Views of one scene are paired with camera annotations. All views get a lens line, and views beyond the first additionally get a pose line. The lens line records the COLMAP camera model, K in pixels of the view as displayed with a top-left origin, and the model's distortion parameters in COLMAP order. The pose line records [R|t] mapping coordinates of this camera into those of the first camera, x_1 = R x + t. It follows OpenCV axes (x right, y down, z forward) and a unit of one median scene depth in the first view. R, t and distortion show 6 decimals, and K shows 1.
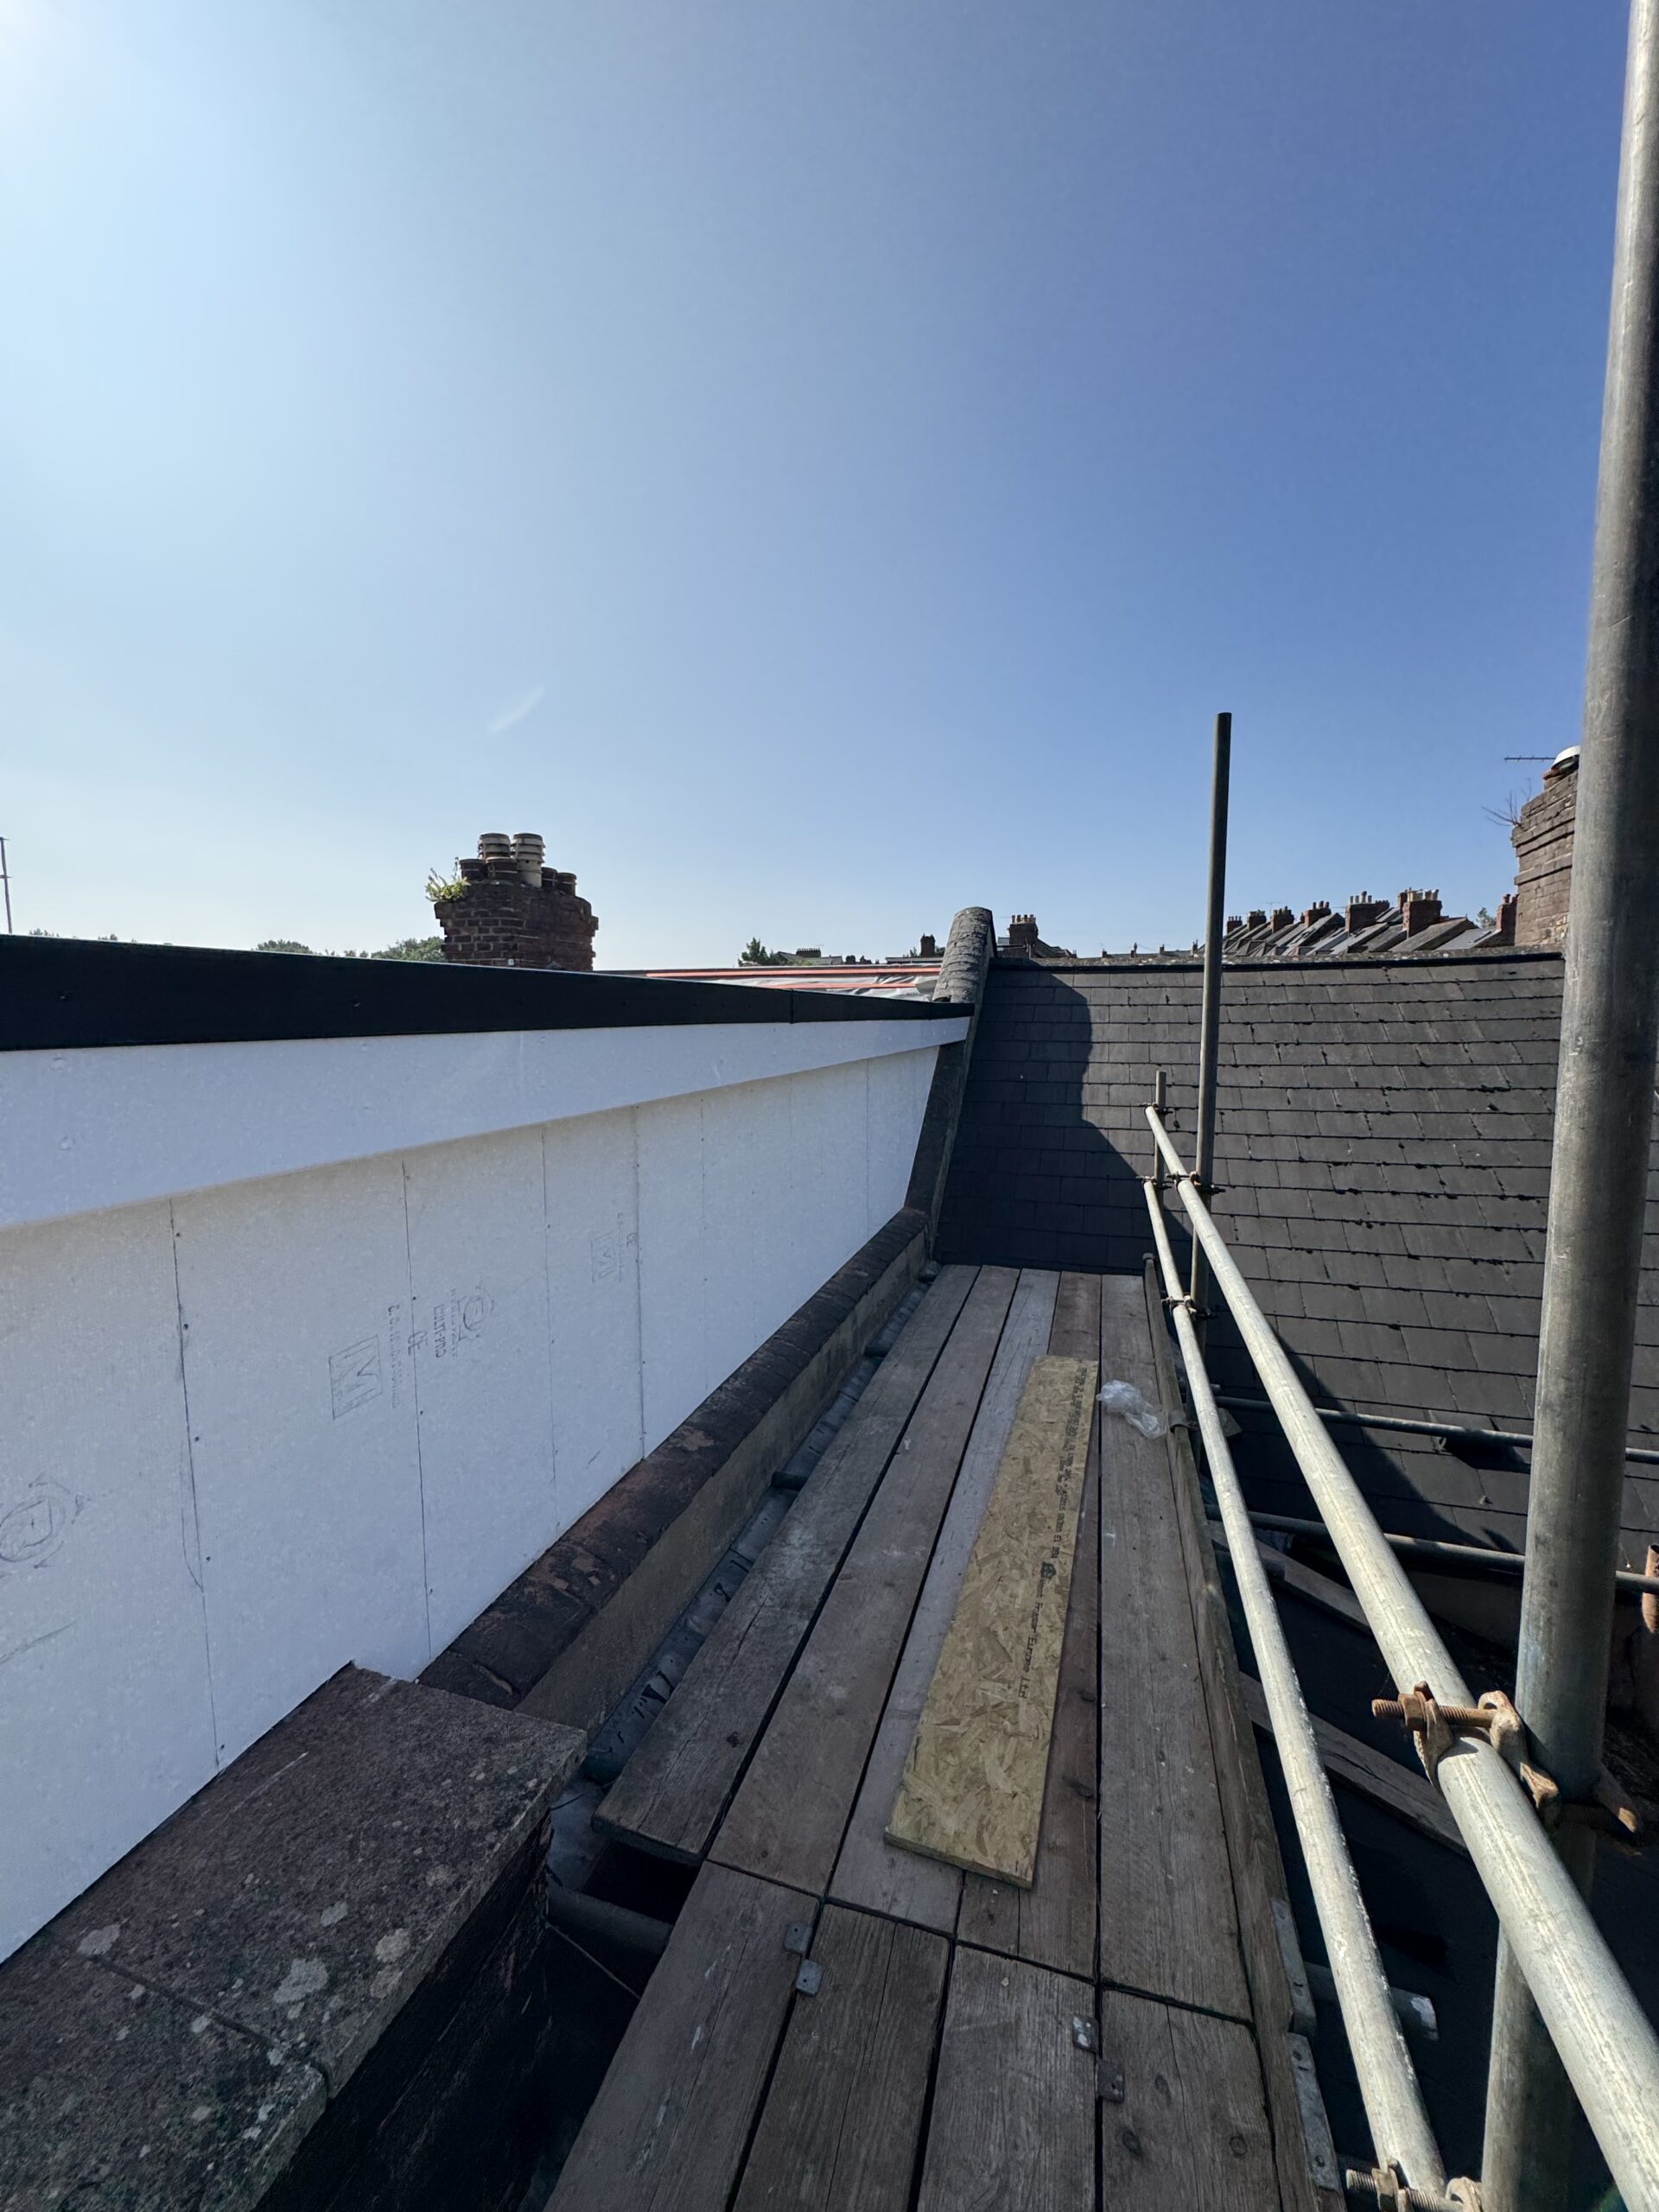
lens RADIAL K [[882.7, 0, 829.3], [0, 882.7, 1102.4], [0, 0, 1]] dist [-0.000672, 0.000025]
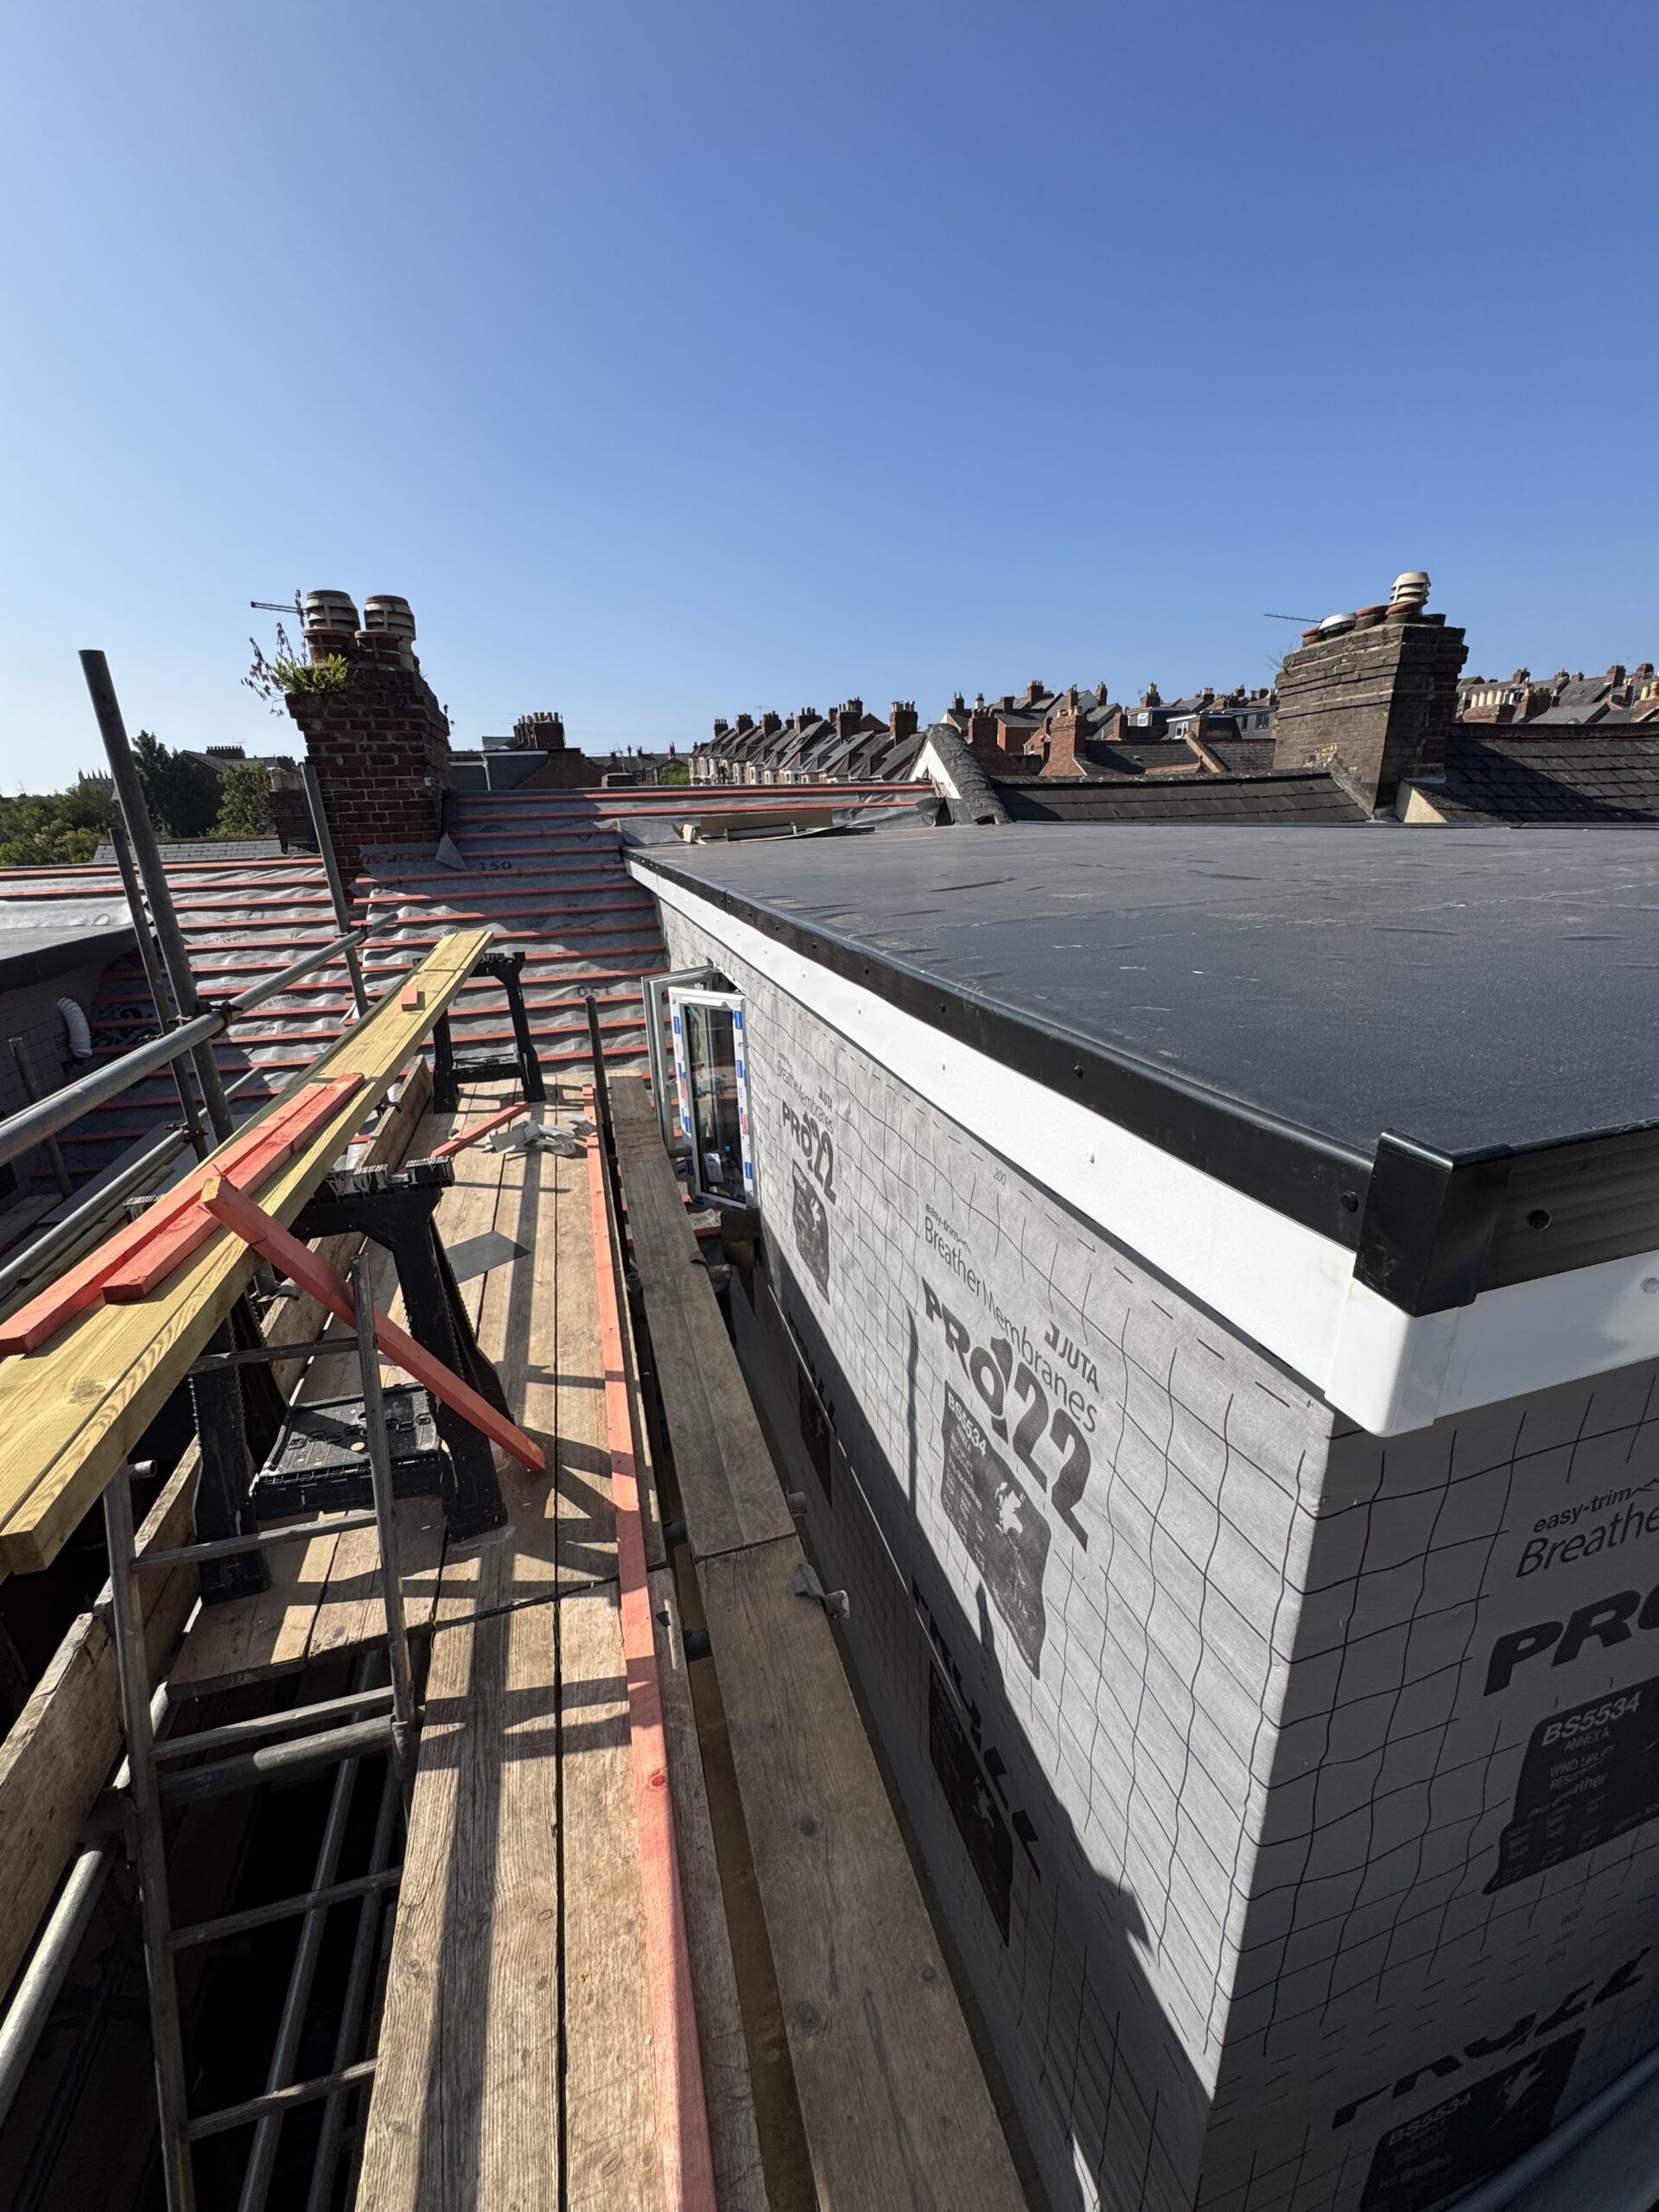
lens RADIAL K [[882.7, 0, 824.9], [0, 882.7, 1108.5], [0, 0, 1]] dist [-0.000672, 0.000025]
pose [[0.839144, -0.194185, 0.508065, -0.343778], [0.081778, 0.968523, 0.235107, -0.024183], [-0.537727, -0.155740, 0.828610, 0.091078]]
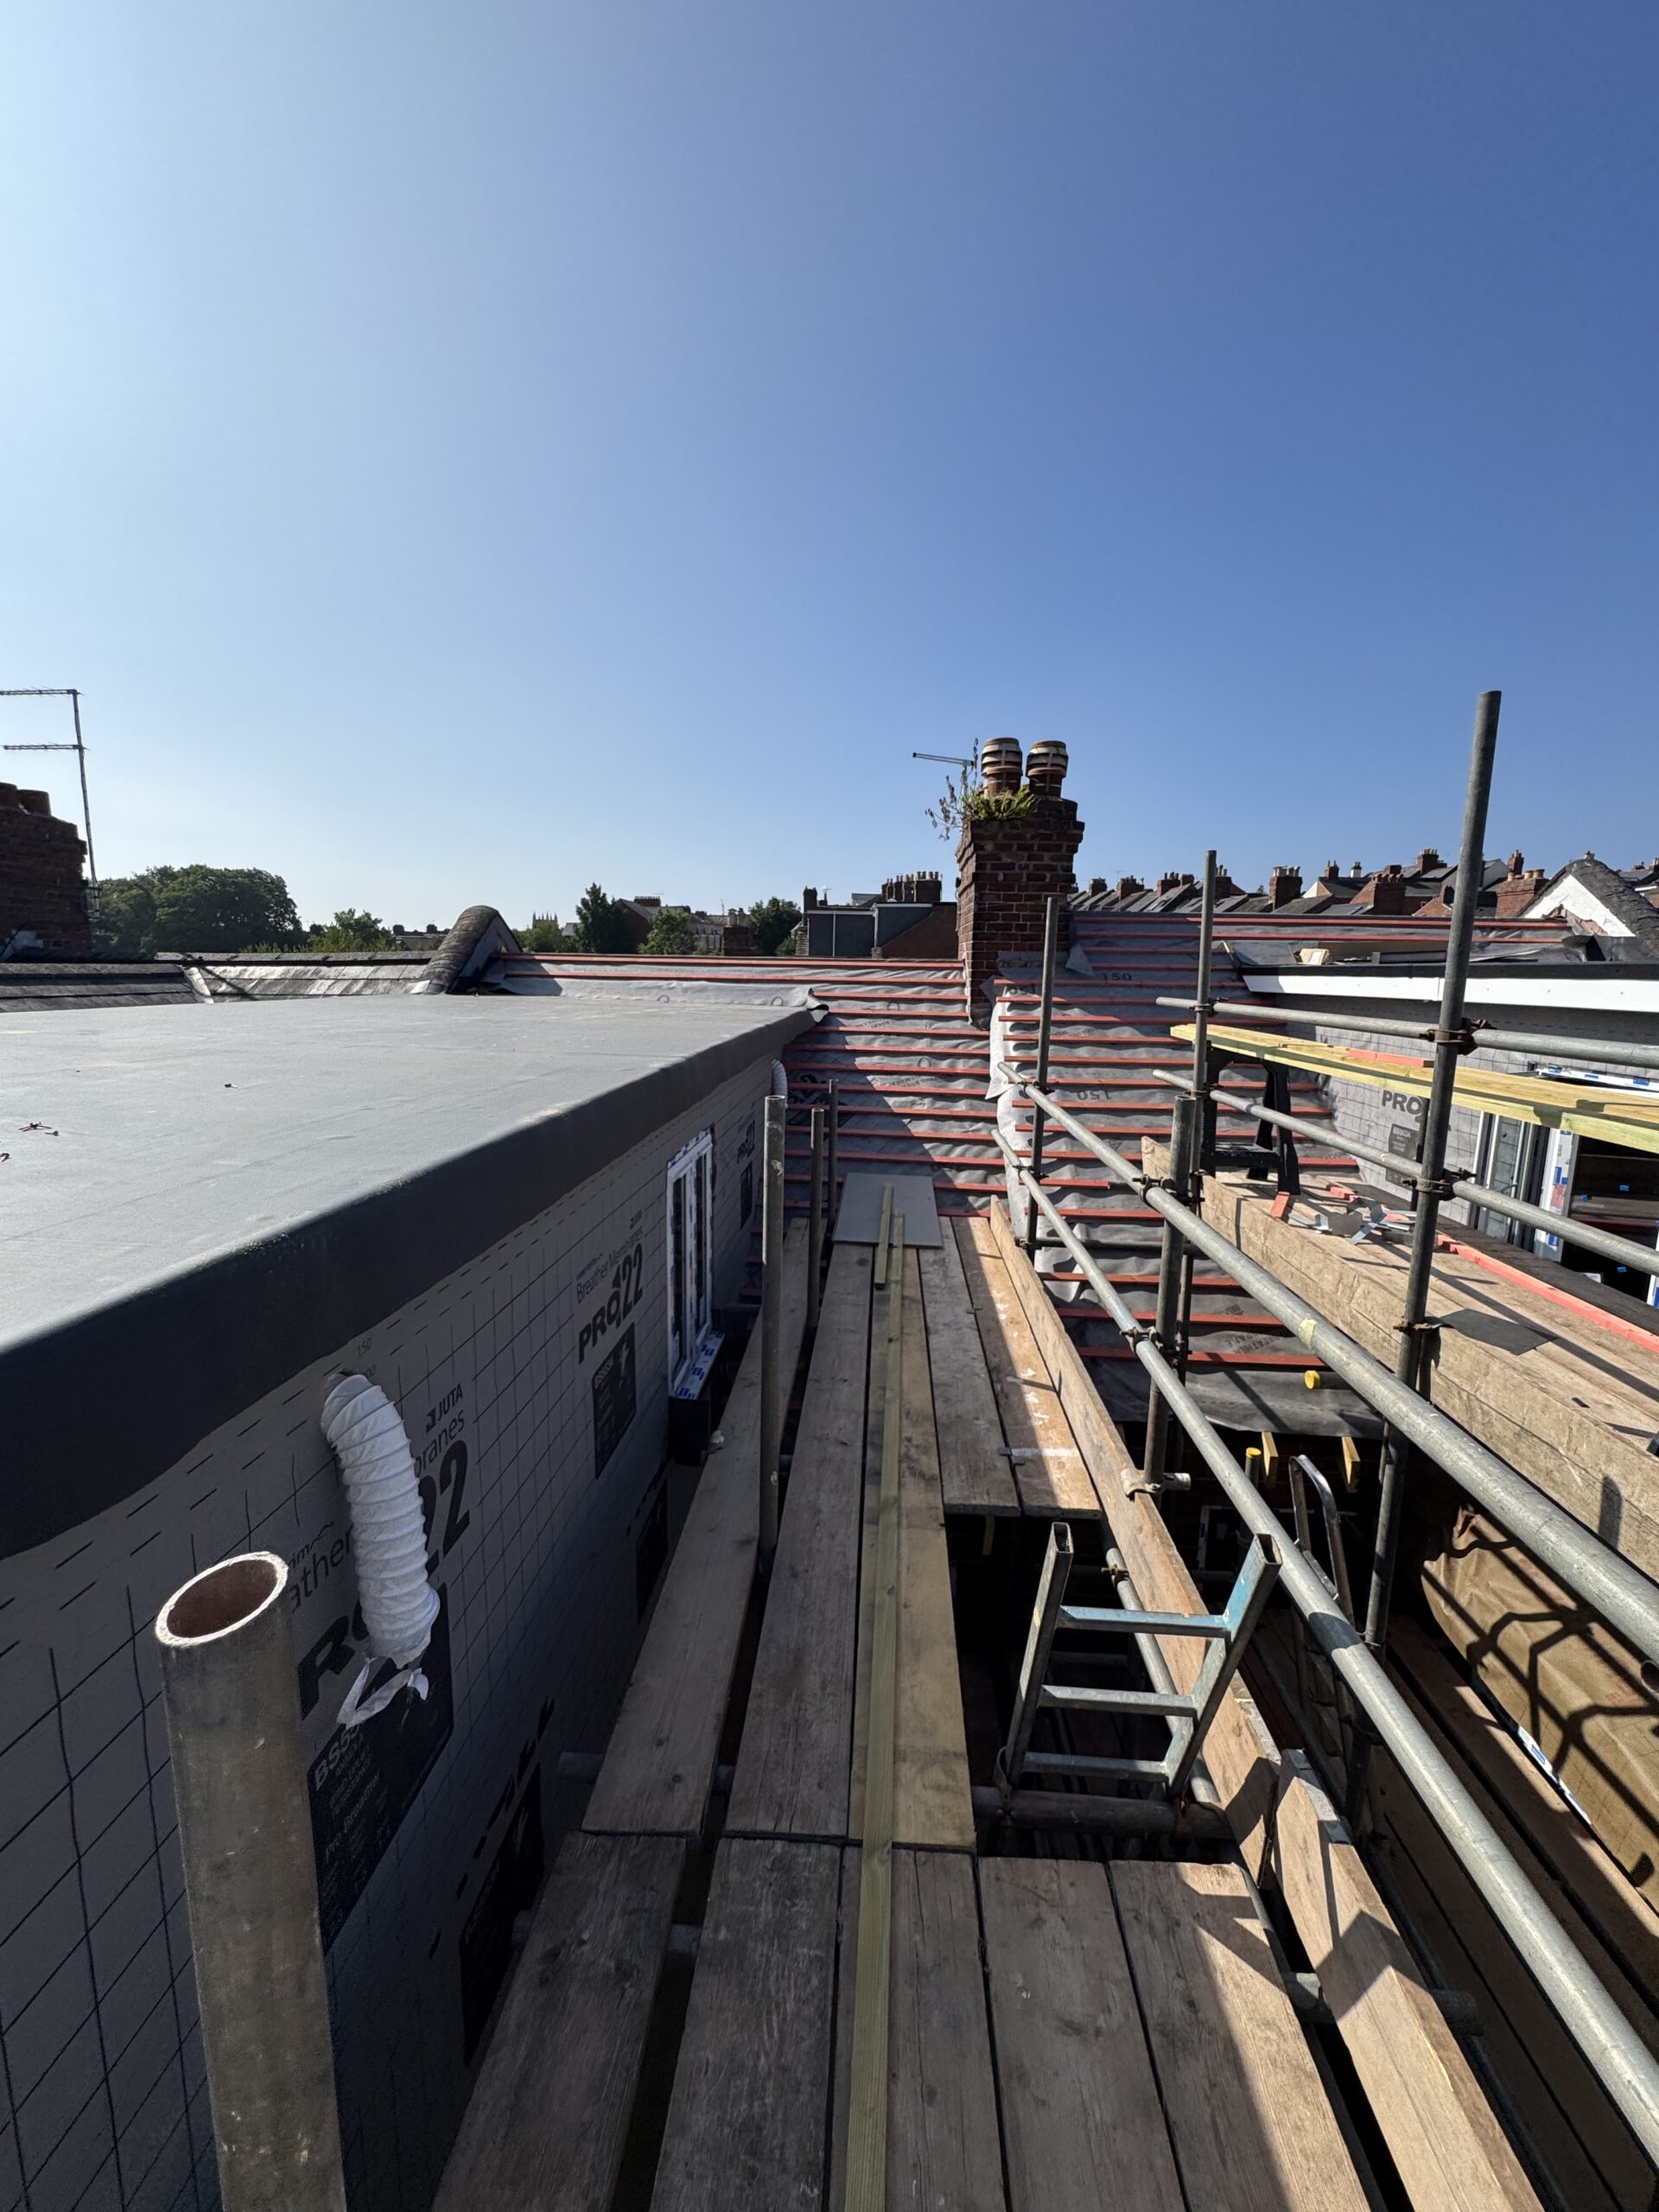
lens RADIAL K [[882.7, 0, 827.7], [0, 882.7, 1108.2], [0, 0, 1]] dist [-0.000672, 0.000025]
pose [[0.973226, -0.013401, 0.229461, -0.516414], [0.000329, 0.998379, 0.056908, -0.006009], [-0.229851, -0.055309, 0.971653, 0.157462]]
